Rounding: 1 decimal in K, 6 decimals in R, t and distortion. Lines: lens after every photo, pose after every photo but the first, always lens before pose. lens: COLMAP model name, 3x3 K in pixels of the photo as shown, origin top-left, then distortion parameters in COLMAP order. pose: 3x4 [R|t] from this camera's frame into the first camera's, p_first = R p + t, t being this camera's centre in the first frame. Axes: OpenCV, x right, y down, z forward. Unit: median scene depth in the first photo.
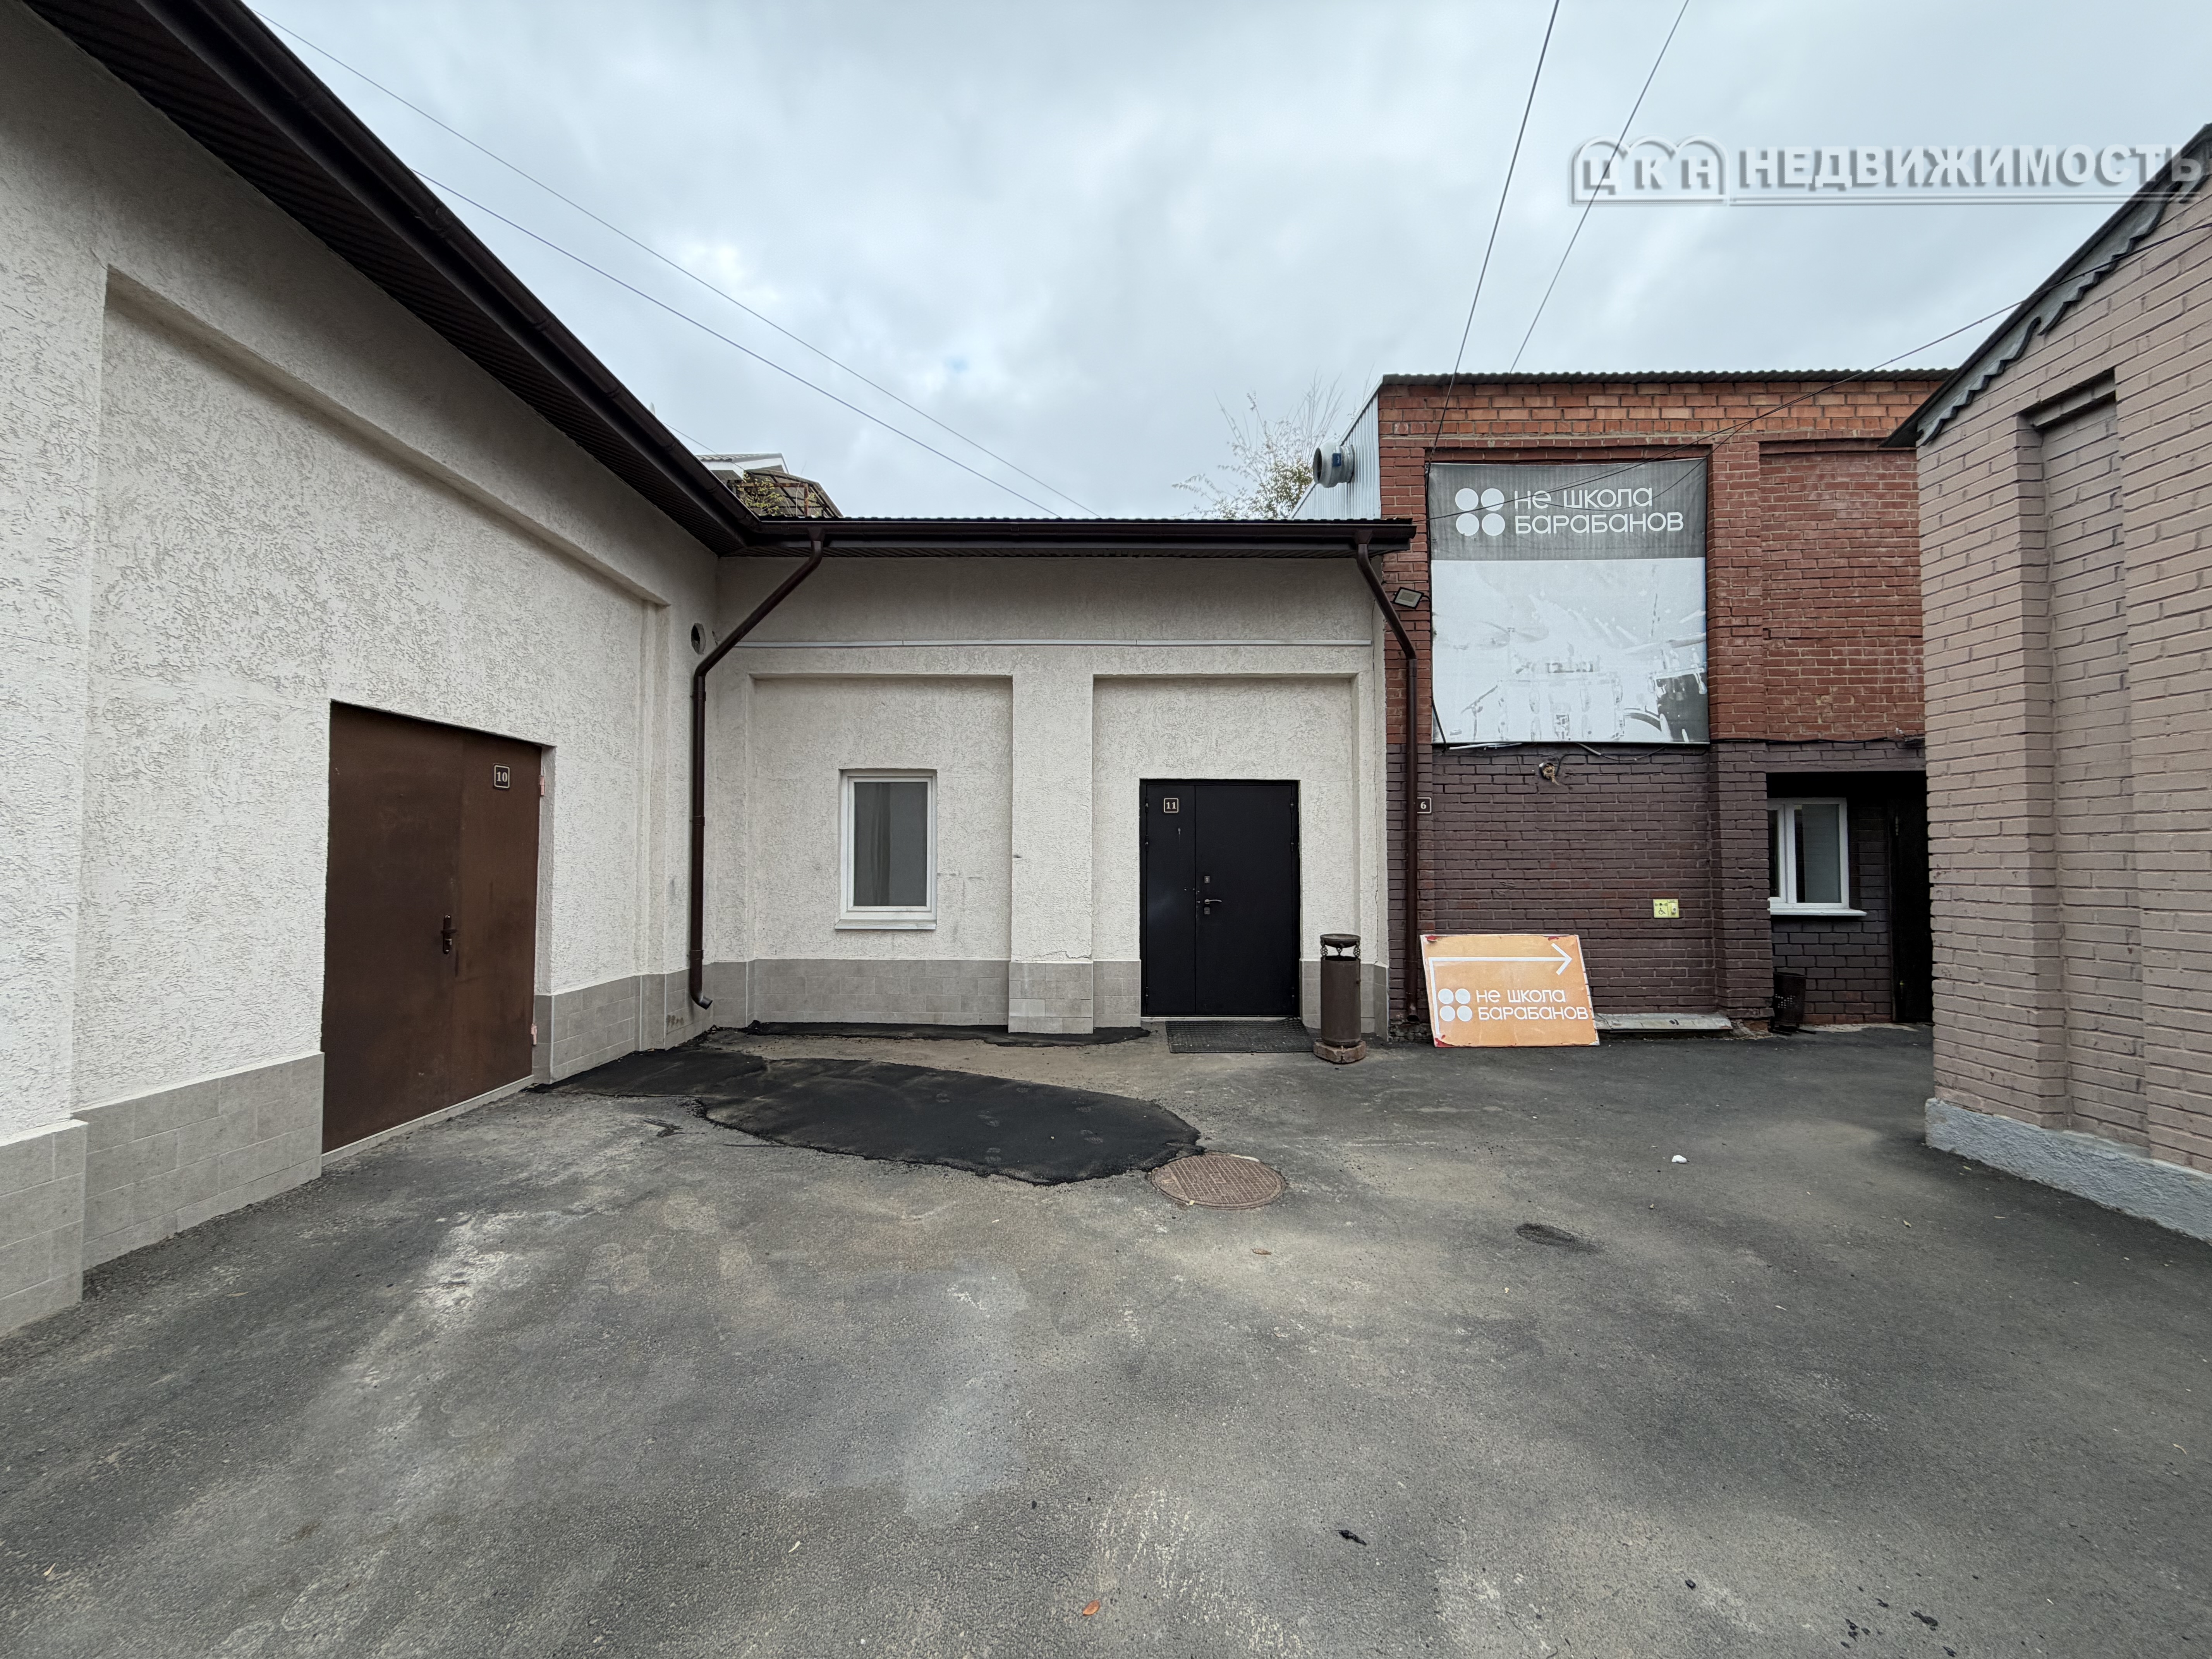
lens RADIAL K [[882.4, 0, 1097.0], [0, 882.4, 834.2], [0, 0, 1]] dist [-0.002127, 0.000733]
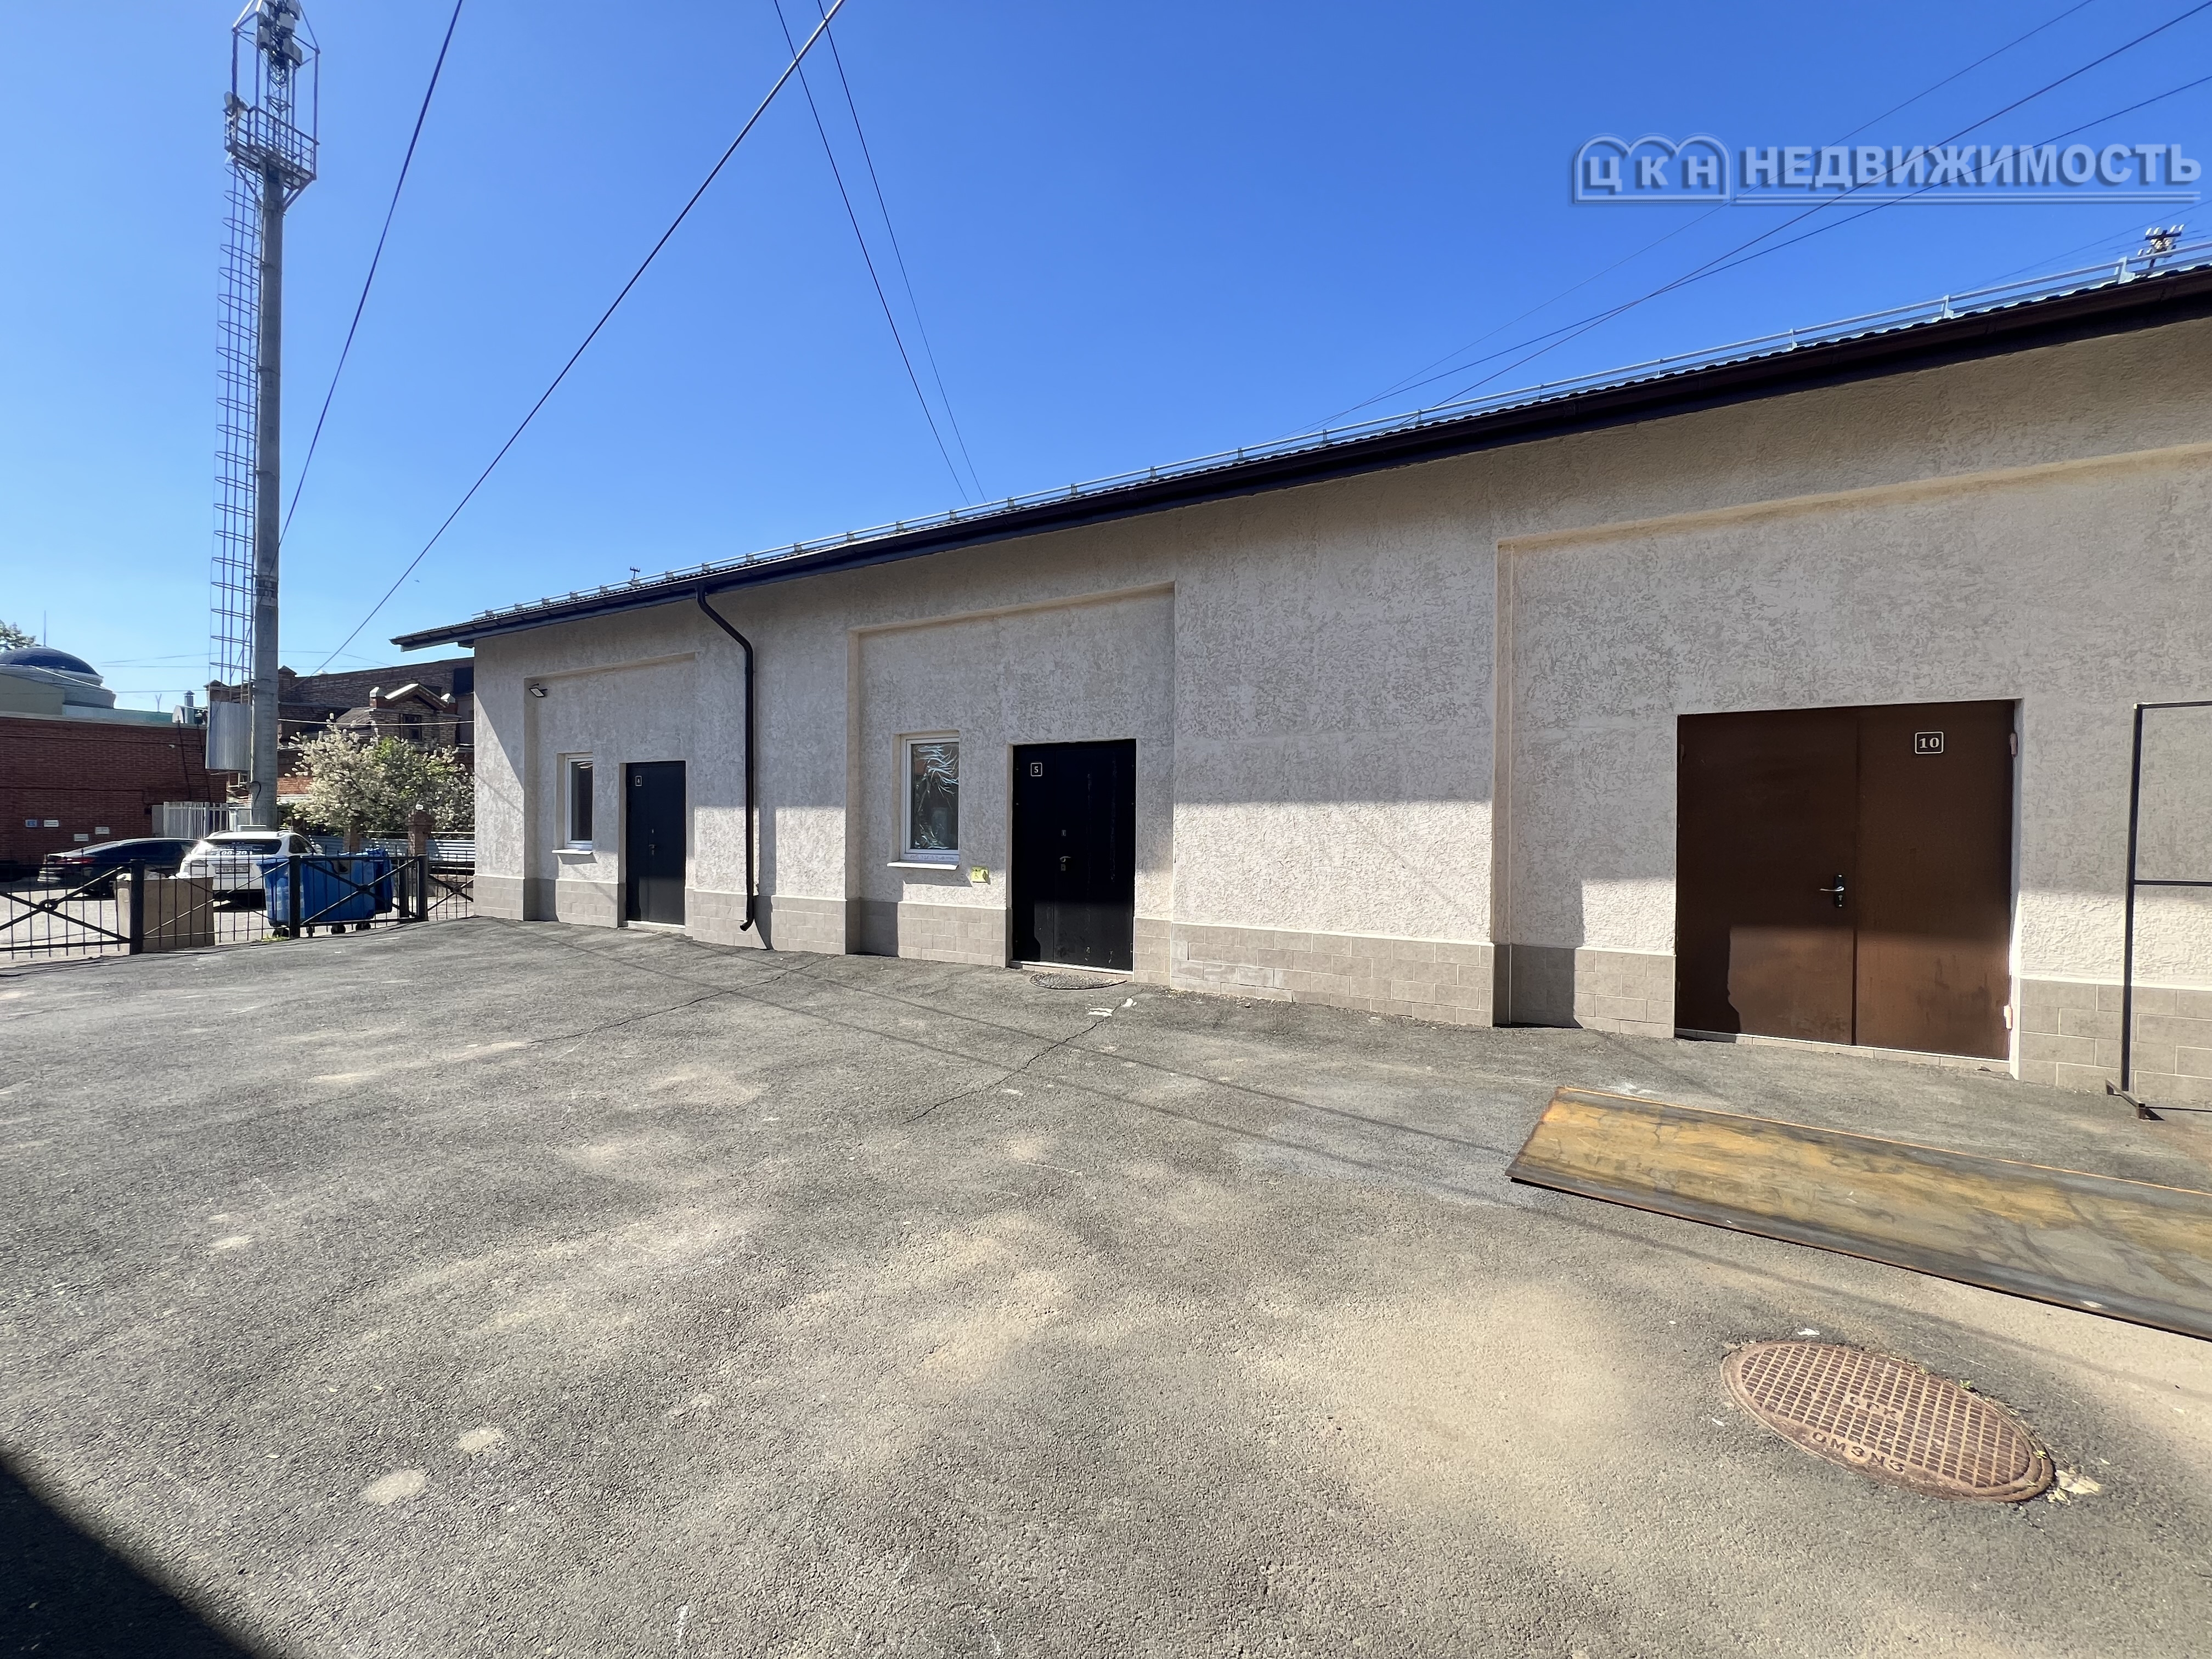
lens RADIAL K [[886.1, 0, 1110.7], [0, 886.1, 837.2], [0, 0, 1]] dist [0.000313, -0.000348]
pose [[-0.490124, 0.004620, -0.871640, 0.790554], [0.016798, 0.999850, -0.004146, 0.036345], [0.871491, -0.016674, -0.490128, 0.820703]]
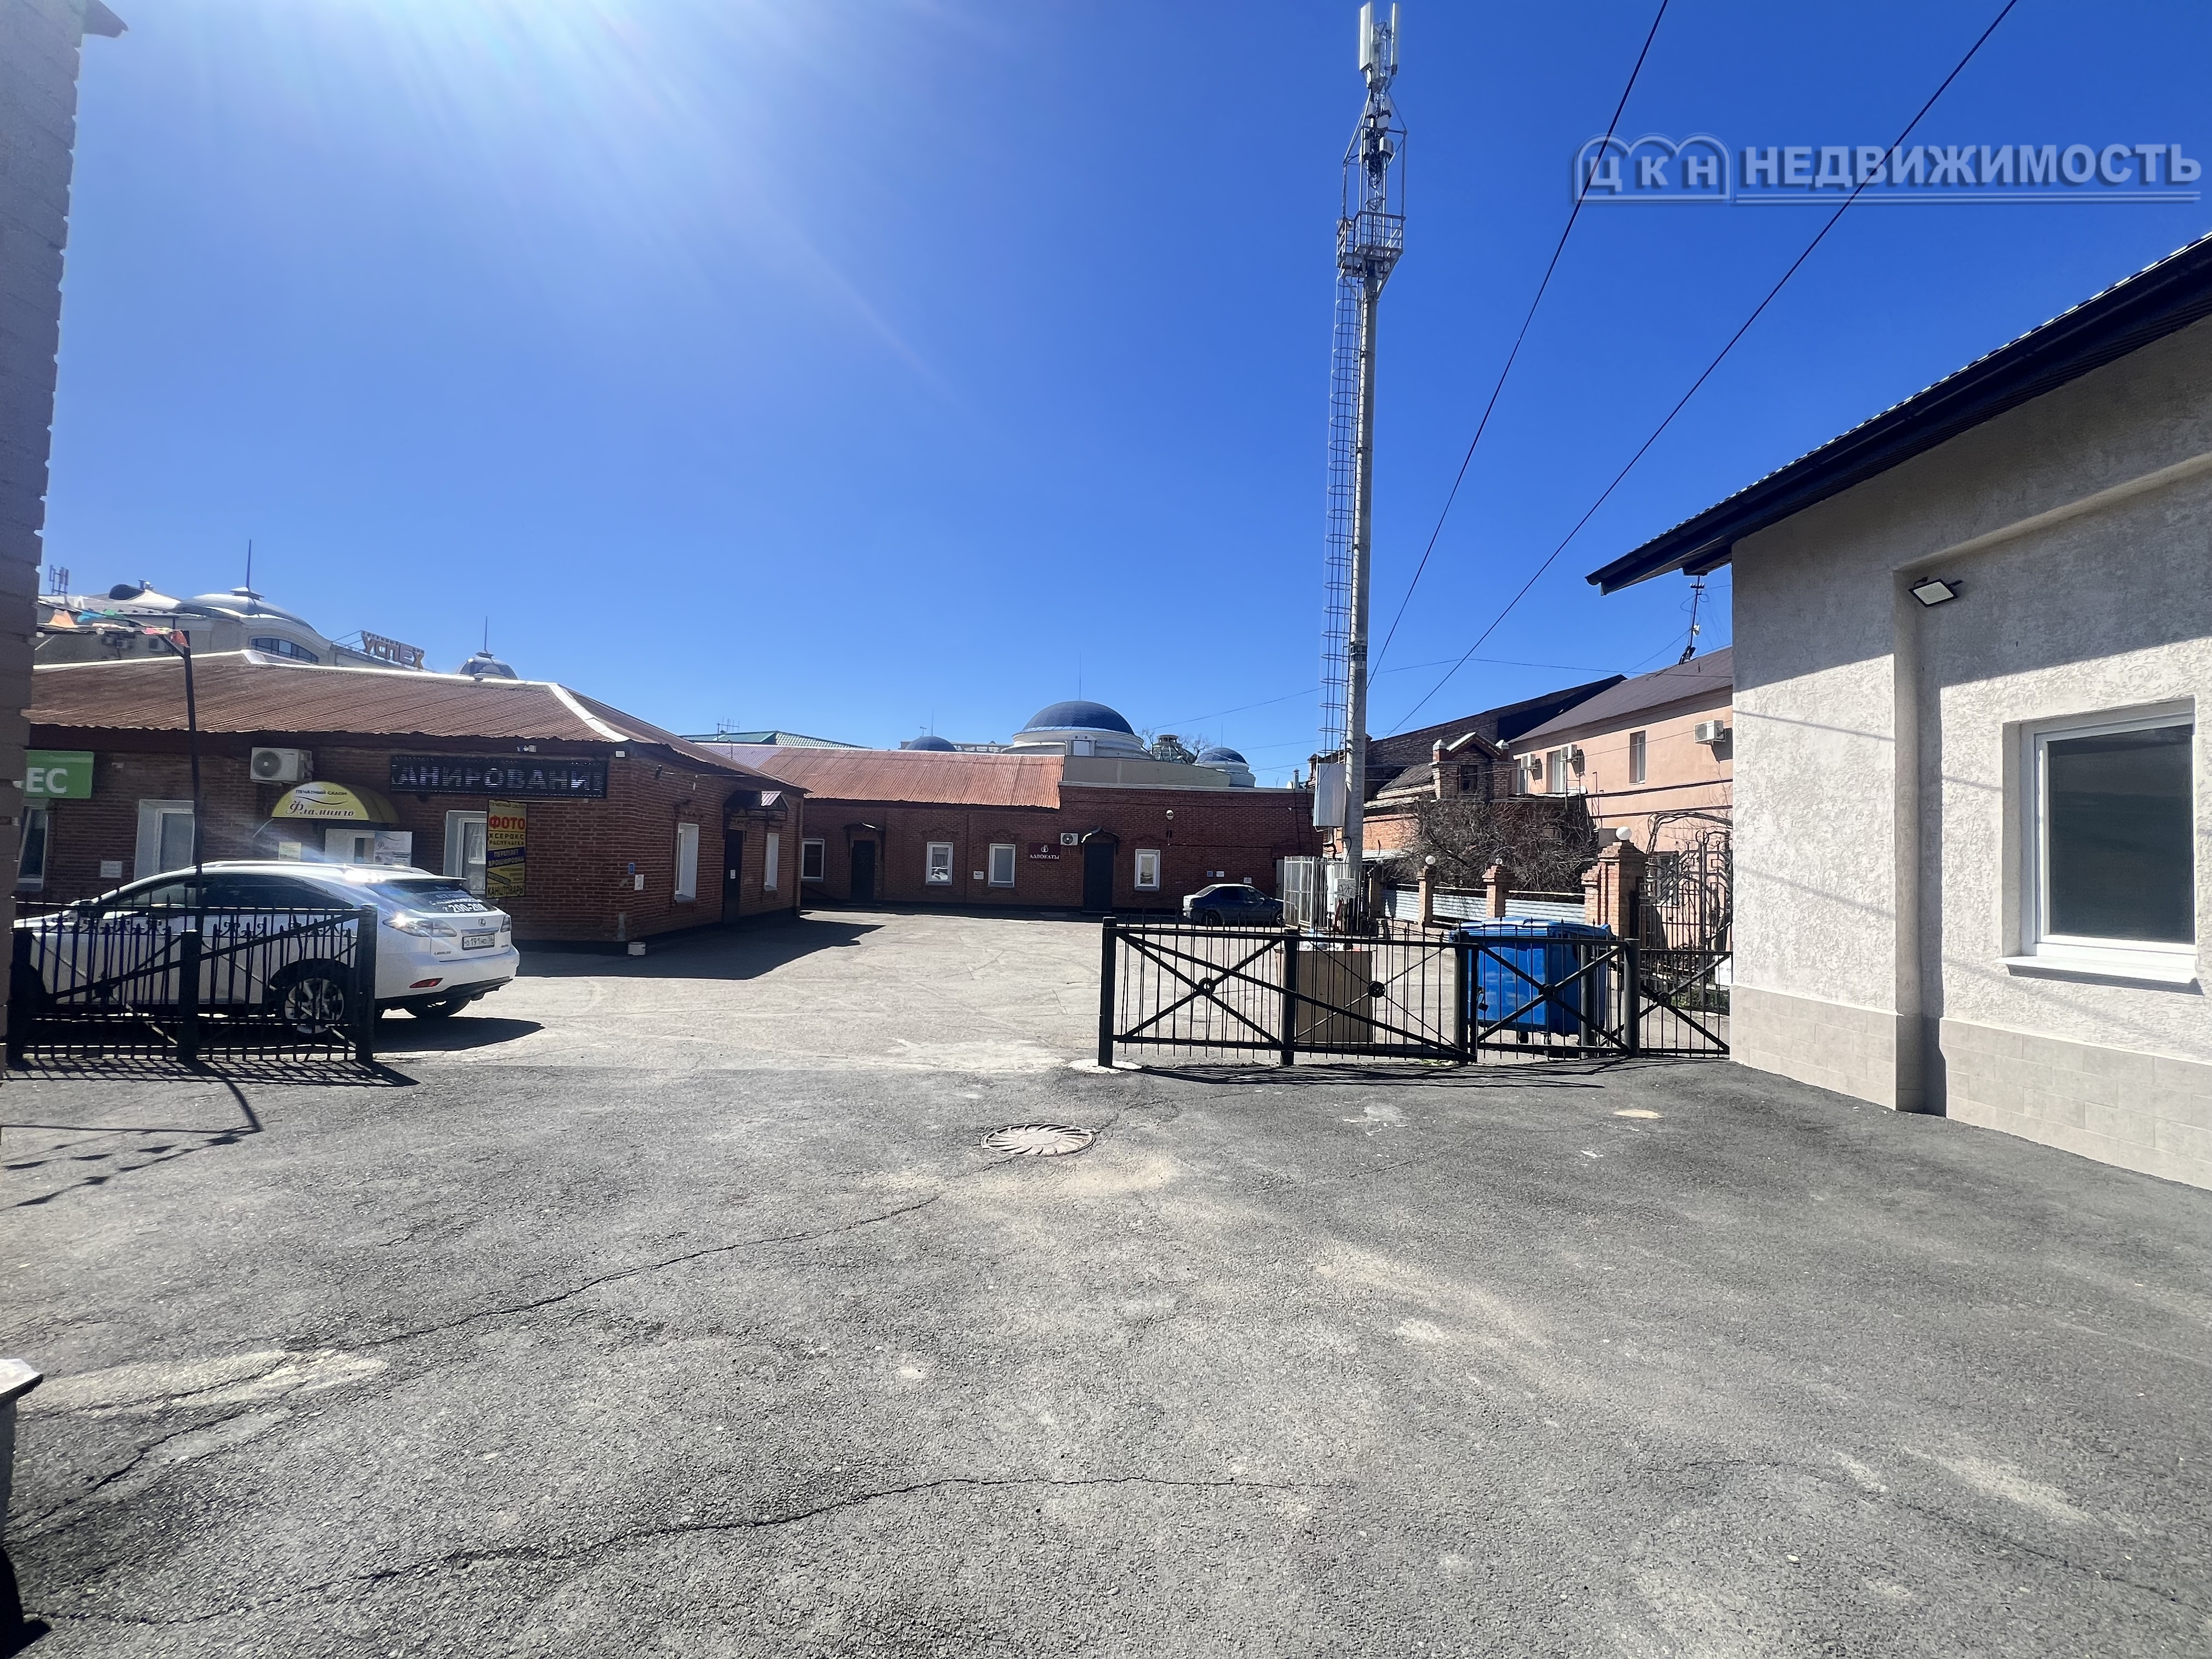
lens RADIAL K [[886.1, 0, 1096.2], [0, 886.1, 833.6], [0, 0, 1]] dist [0.000313, -0.000348]
pose [[-0.998572, -0.032172, -0.042659, 0.430808], [-0.029233, 0.997269, -0.067818, -0.013751], [0.044725, -0.066474, -0.996785, -1.018298]]
